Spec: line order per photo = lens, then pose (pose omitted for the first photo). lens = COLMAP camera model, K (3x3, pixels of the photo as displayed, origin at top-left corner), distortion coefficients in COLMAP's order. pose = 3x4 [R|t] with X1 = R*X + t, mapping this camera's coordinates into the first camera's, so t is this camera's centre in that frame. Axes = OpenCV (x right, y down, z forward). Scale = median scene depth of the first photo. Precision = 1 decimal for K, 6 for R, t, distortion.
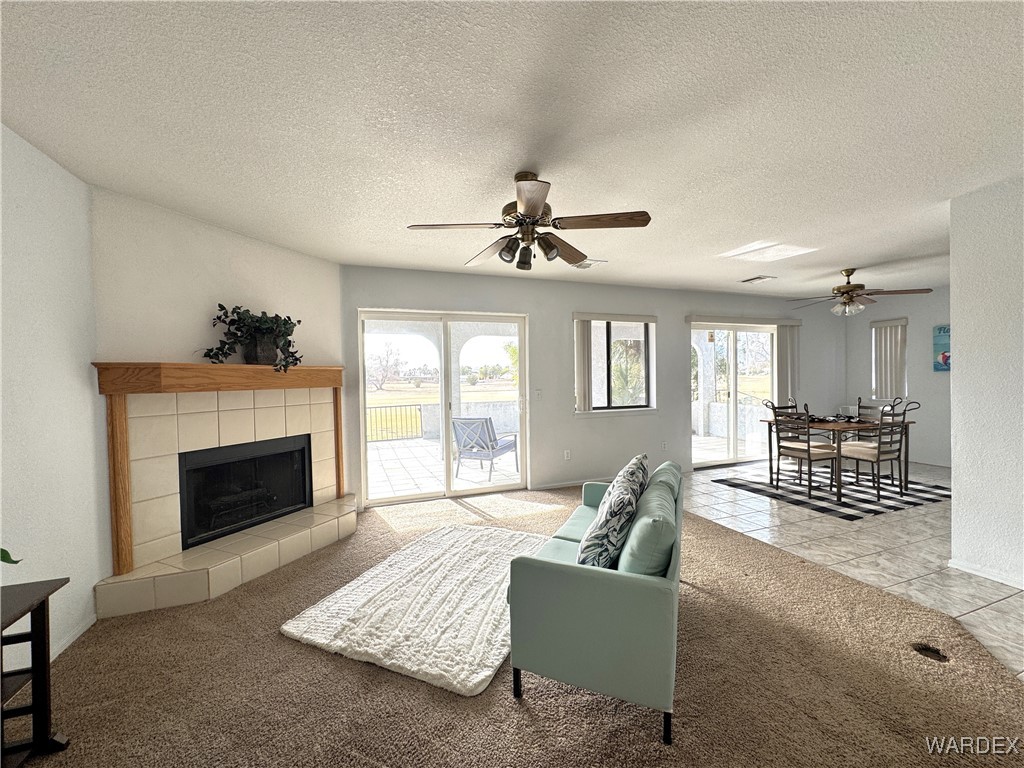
lens RADIAL K [[409.0, 0, 513.6], [0, 409.0, 384.5], [0, 0, 1]] dist [-0.001679, -0.000757]
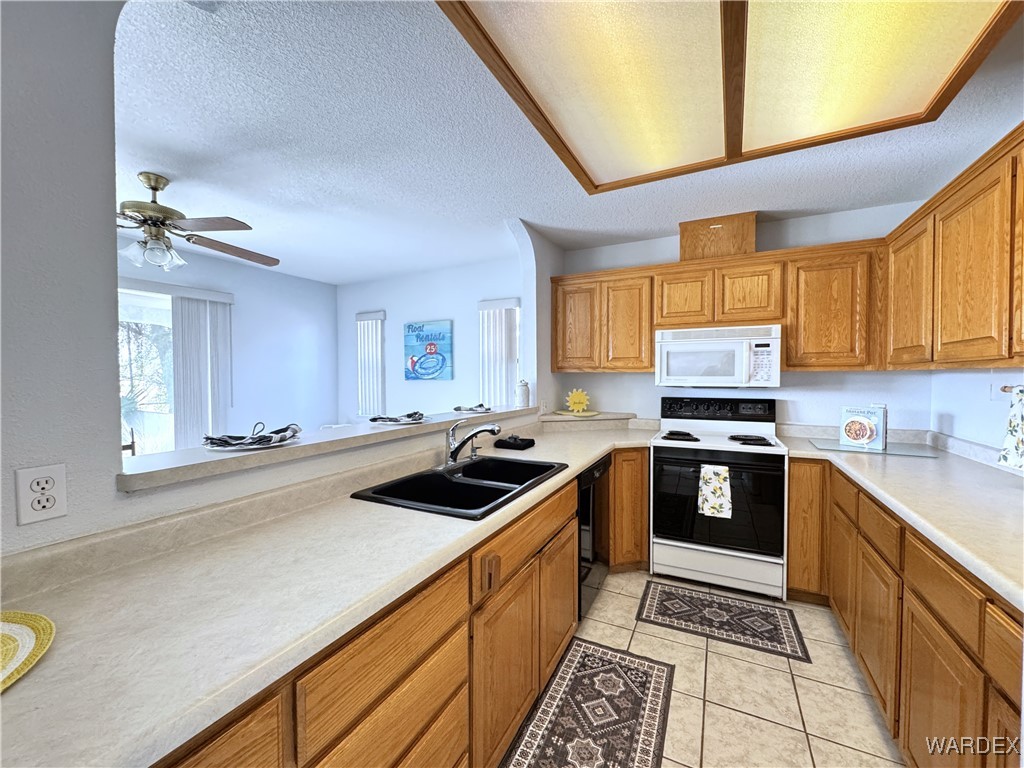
lens RADIAL K [[409.0, 0, 513.4], [0, 409.0, 385.0], [0, 0, 1]] dist [-0.001679, -0.000757]
pose [[0.733319, -0.000759, 0.679885, 0.652097], [-0.001651, 0.999994, 0.002897, -0.025419], [-0.679883, -0.003247, 0.733313, 0.276877]]
